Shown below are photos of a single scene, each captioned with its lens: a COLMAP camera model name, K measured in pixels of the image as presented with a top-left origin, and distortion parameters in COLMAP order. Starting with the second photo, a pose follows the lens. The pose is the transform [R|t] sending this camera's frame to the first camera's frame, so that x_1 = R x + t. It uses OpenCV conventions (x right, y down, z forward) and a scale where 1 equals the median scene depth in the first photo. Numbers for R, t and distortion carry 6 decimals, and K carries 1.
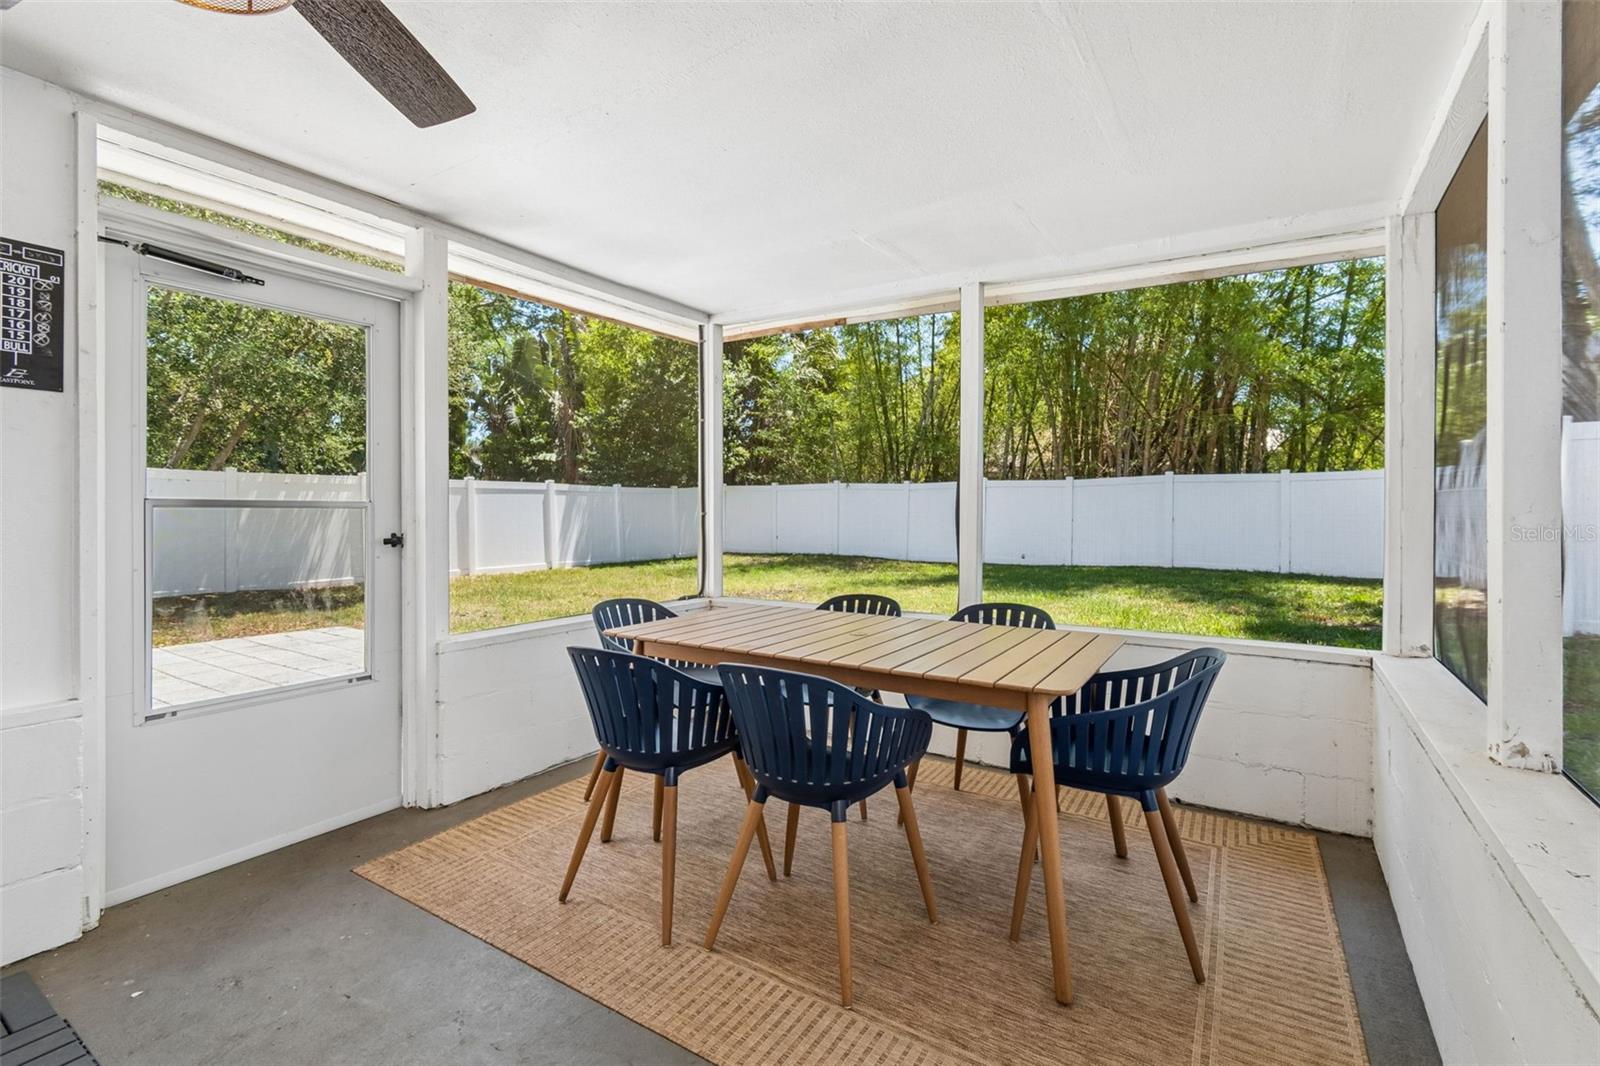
lens RADIAL K [[709.1, 0, 803.0], [0, 709.1, 523.7], [0, 0, 1]] dist [0.001329, -0.000431]
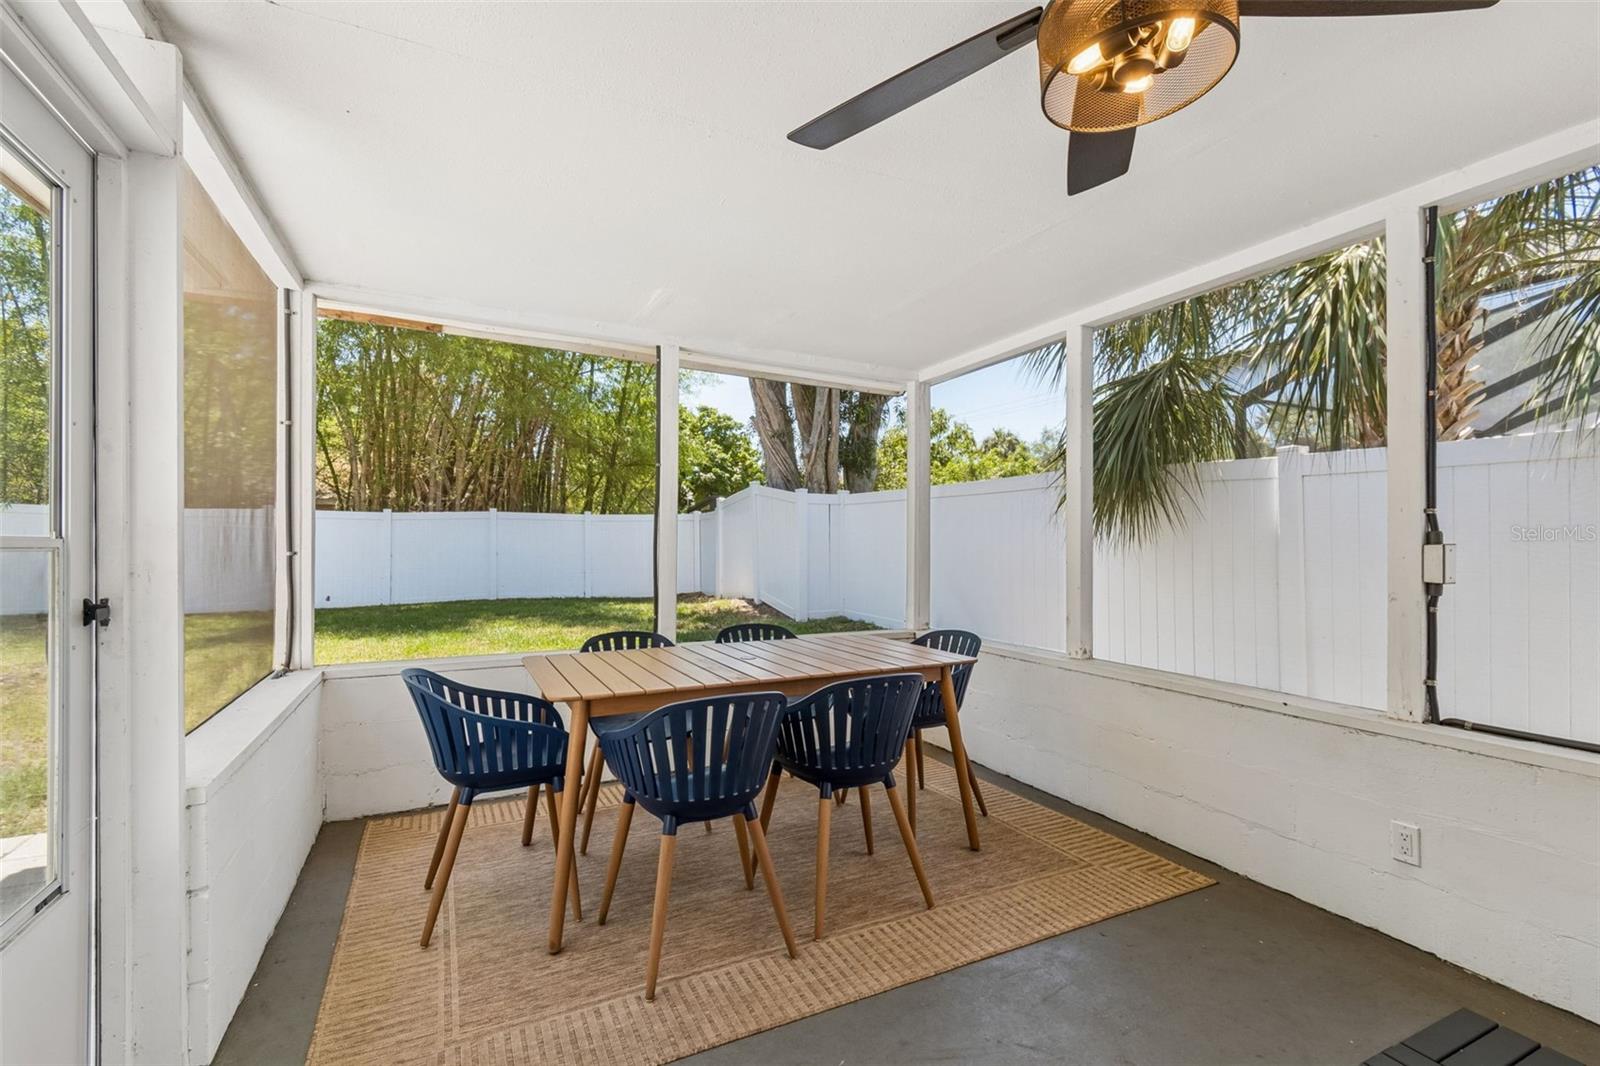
lens RADIAL K [[709.1, 0, 800.0], [0, 709.1, 533.0], [0, 0, 1]] dist [-0.001069, -0.000253]
pose [[0.518717, 0.017062, 0.854776, -0.739571], [0.012255, 0.999550, -0.027389, -0.015255], [-0.854858, 0.024682, 0.518275, 0.273233]]
